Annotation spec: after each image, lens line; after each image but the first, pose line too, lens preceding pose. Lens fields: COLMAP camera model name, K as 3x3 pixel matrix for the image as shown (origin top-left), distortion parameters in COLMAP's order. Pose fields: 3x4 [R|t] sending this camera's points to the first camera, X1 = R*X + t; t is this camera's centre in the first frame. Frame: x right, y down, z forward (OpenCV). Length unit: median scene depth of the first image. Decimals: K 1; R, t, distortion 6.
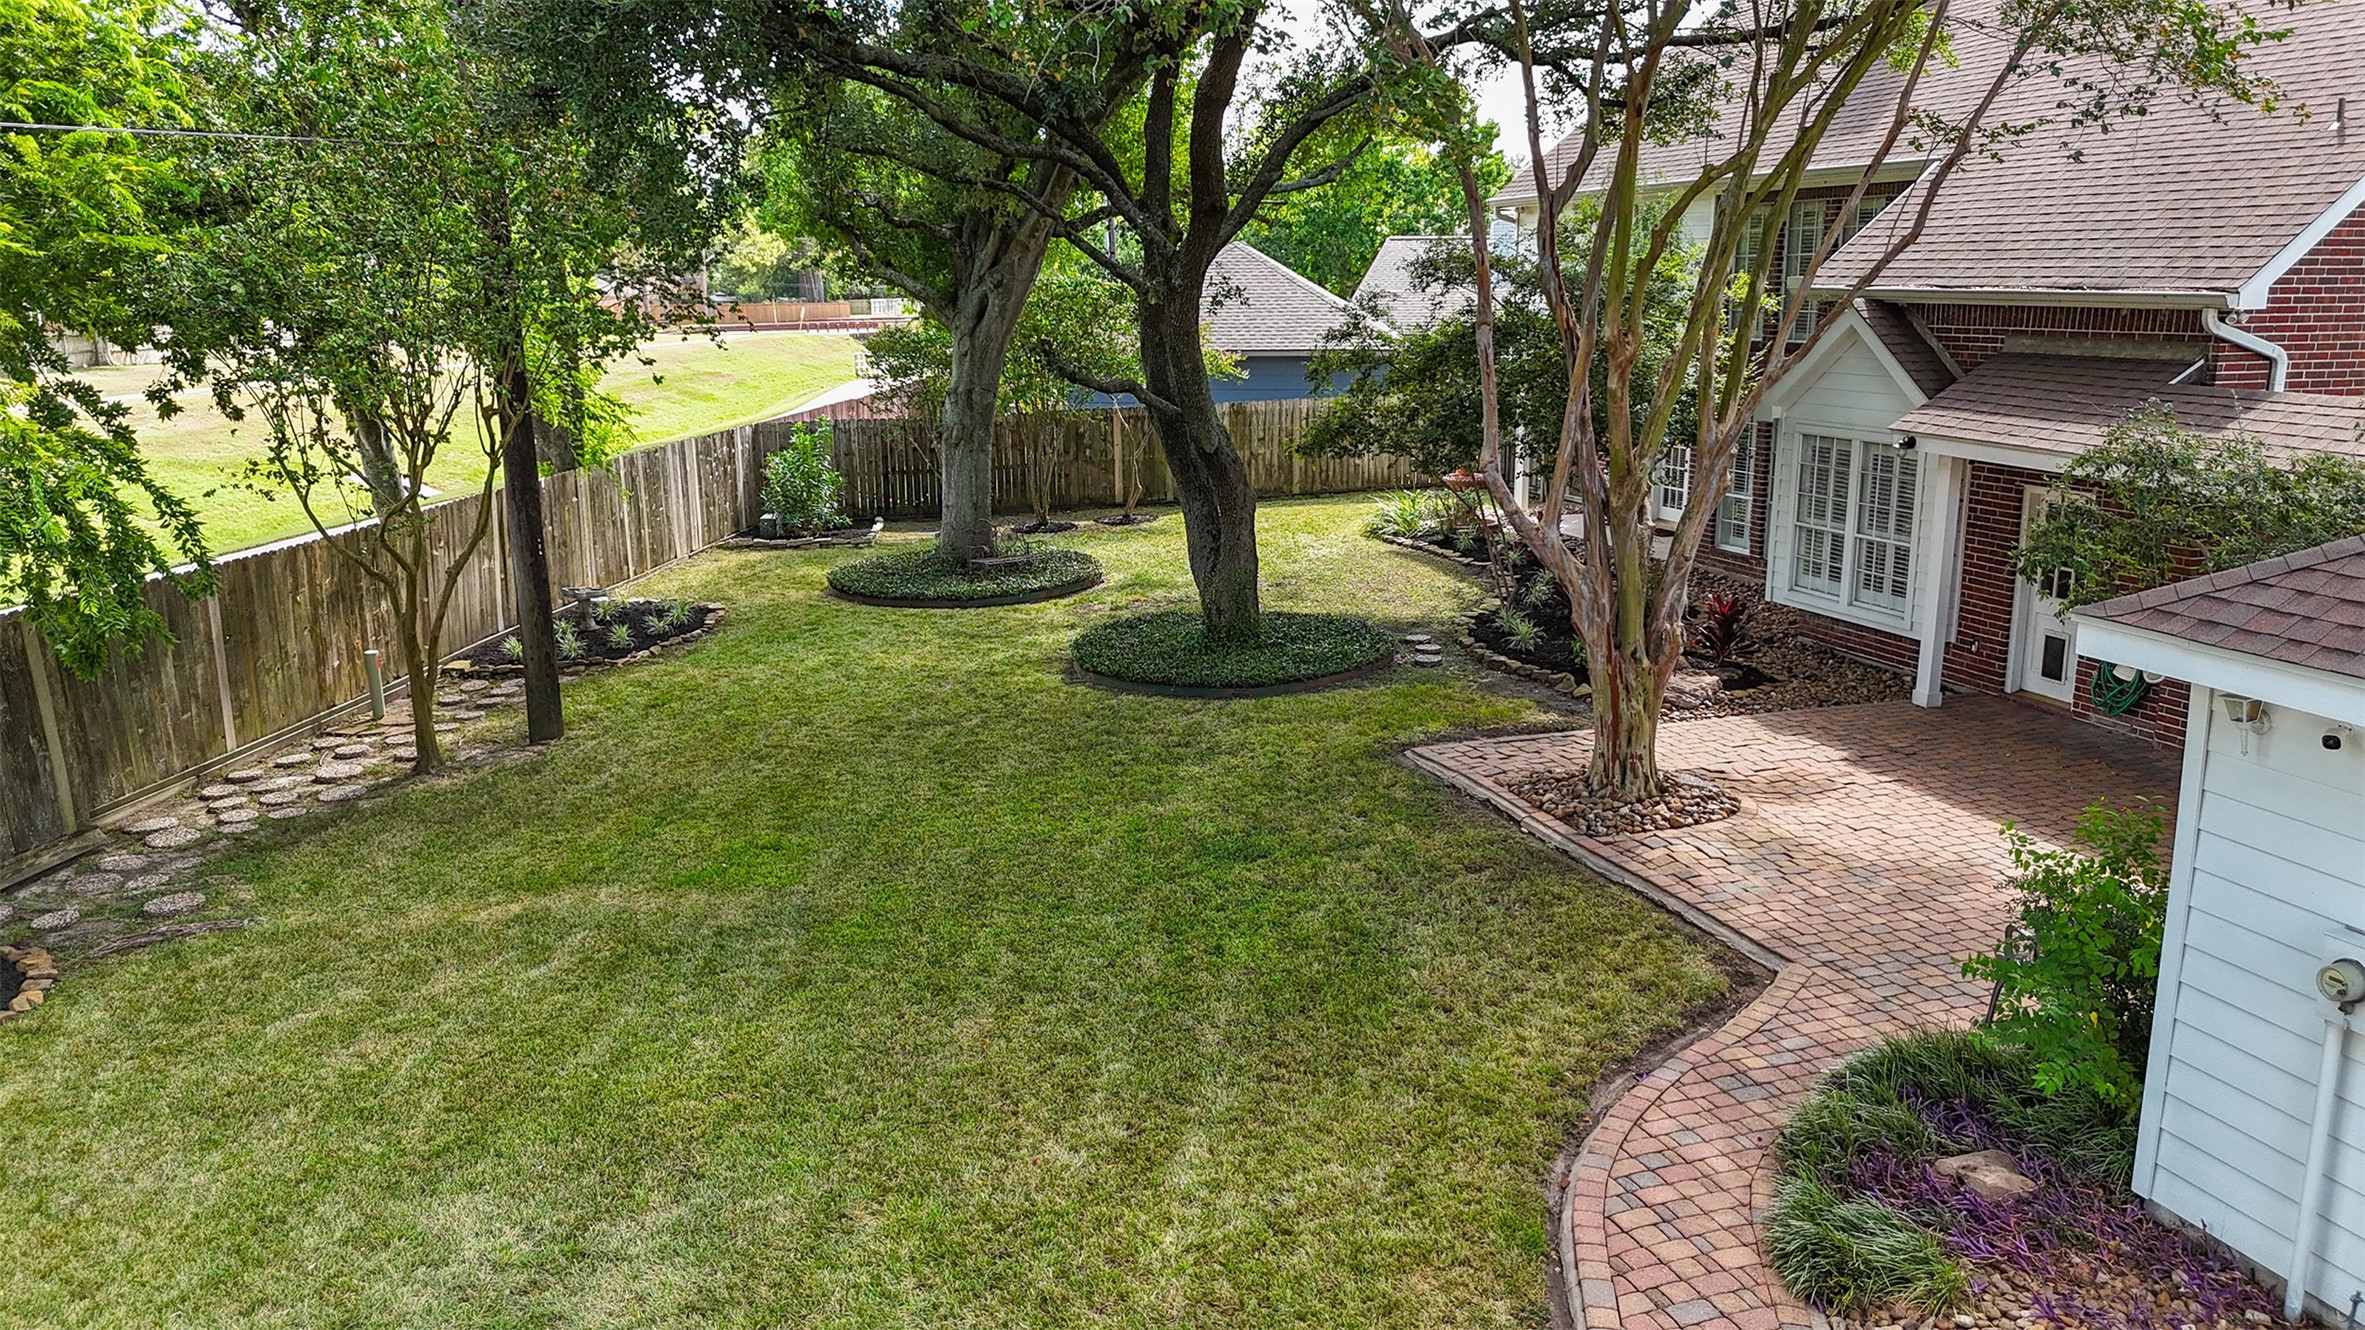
lens RADIAL K [[1721.0, 0, 1179.7], [0, 1721.0, 665.9], [0, 0, 1]] dist [0.067369, -0.042400]
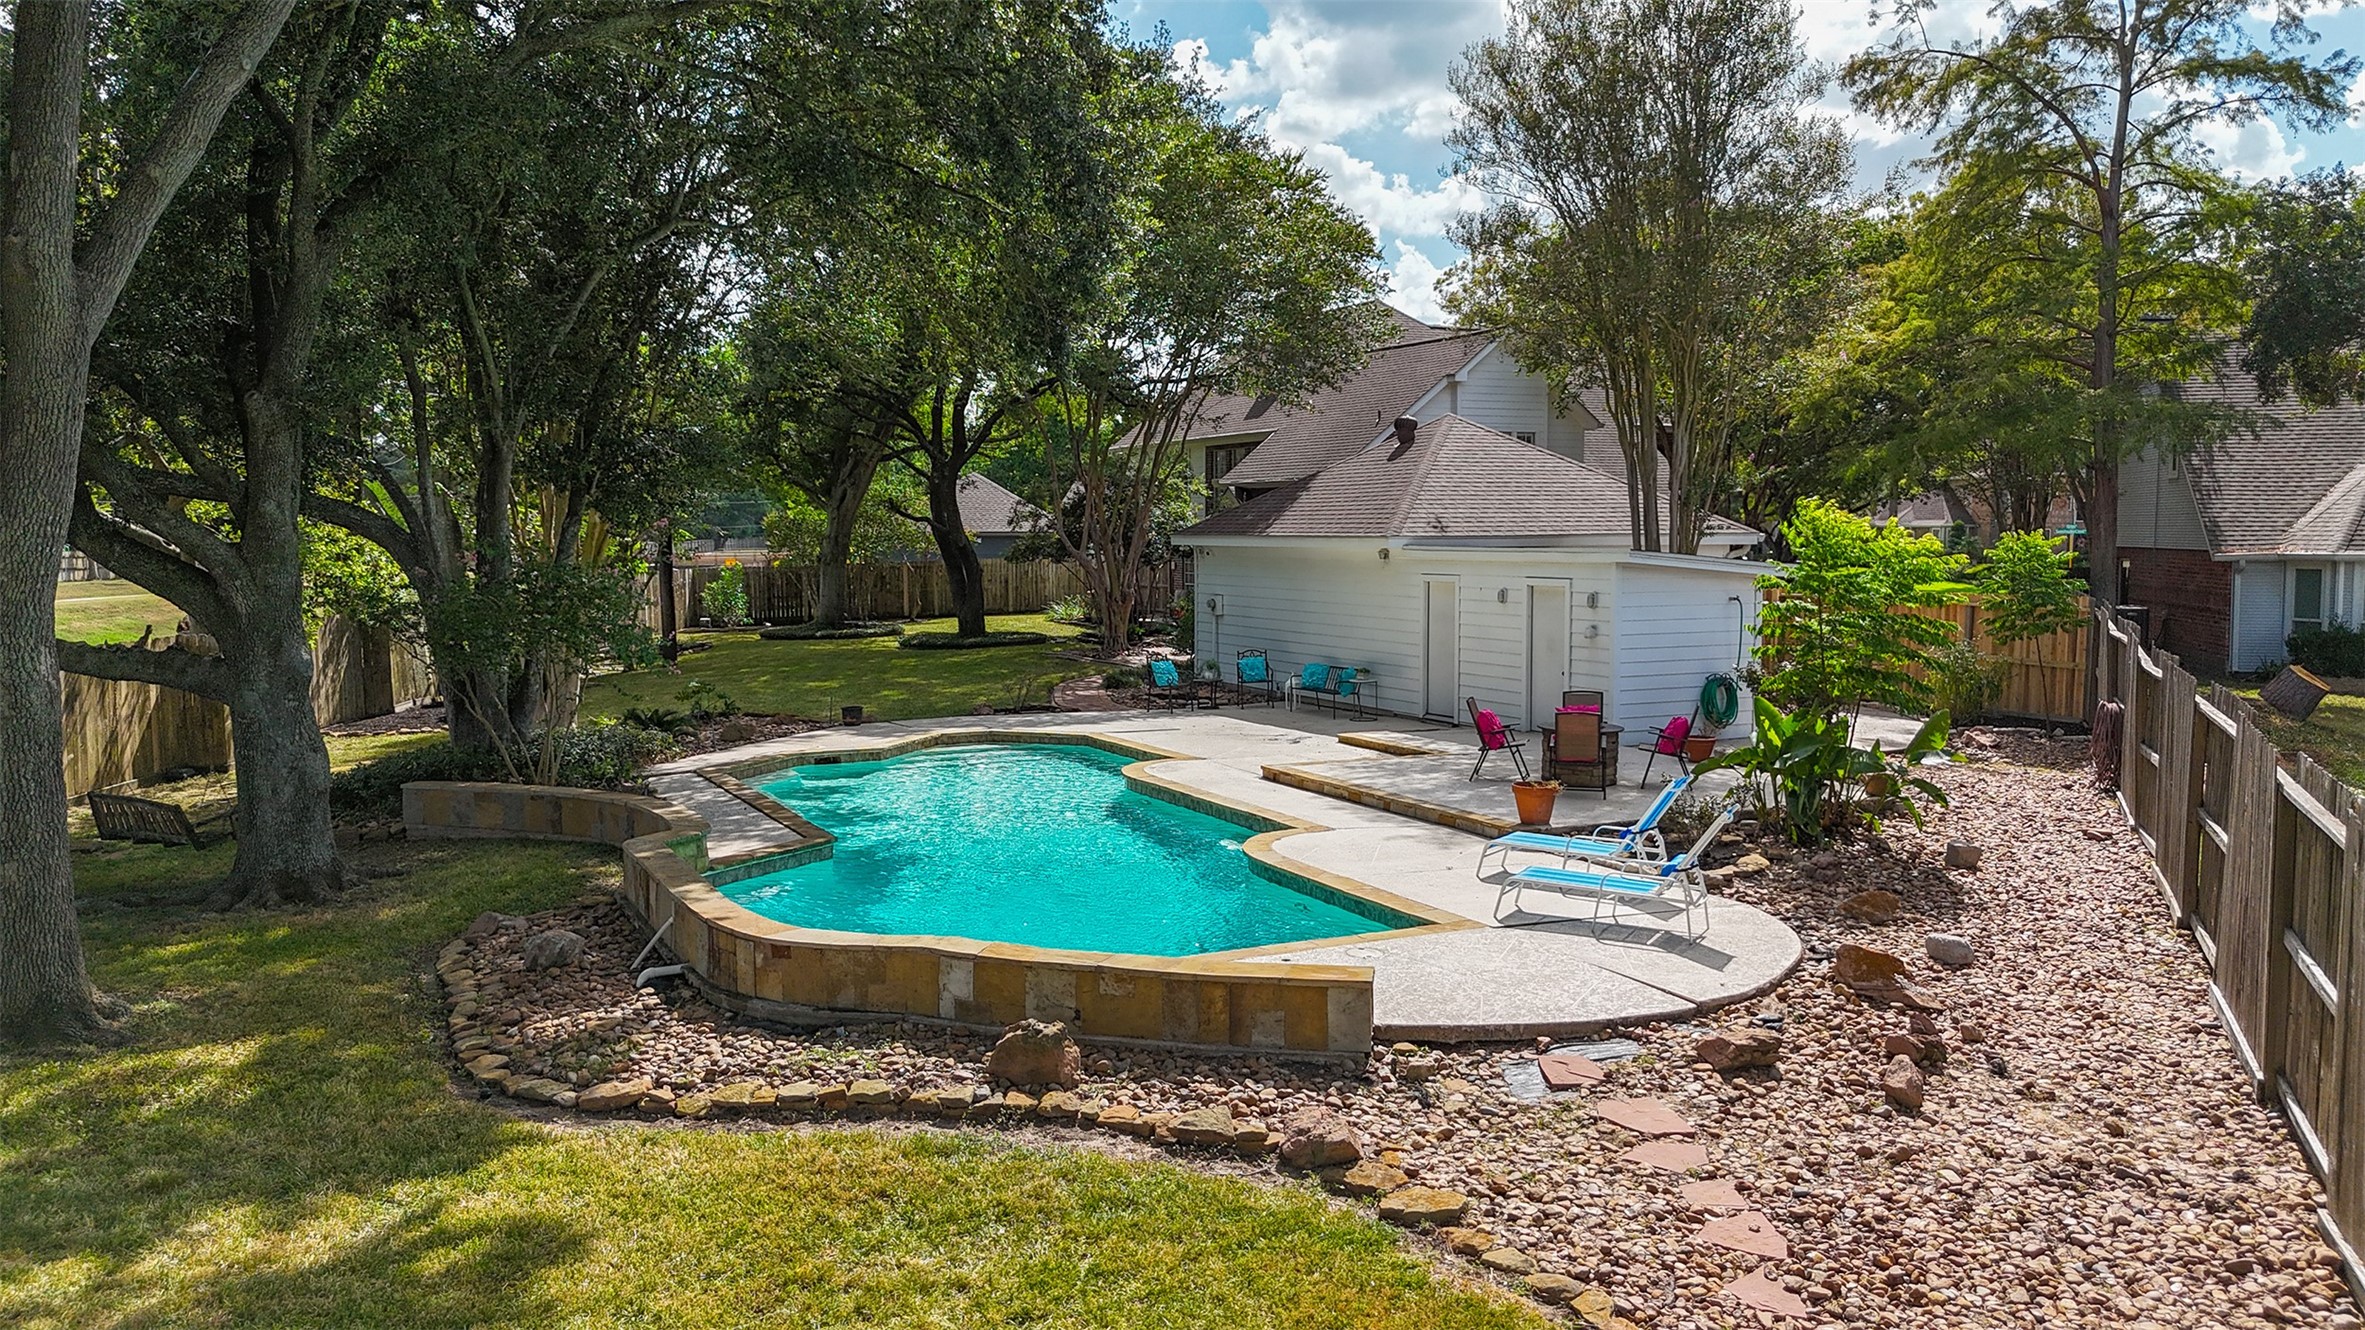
lens RADIAL K [[1721.0, 0, 1184.5], [0, 1721.0, 663.8], [0, 0, 1]] dist [0.067369, -0.042400]
pose [[0.991835, 0.000611, 0.127525, 0.019685], [0.016475, 0.990995, -0.132881, 0.302997], [-0.126458, 0.133898, 0.982894, -1.147905]]
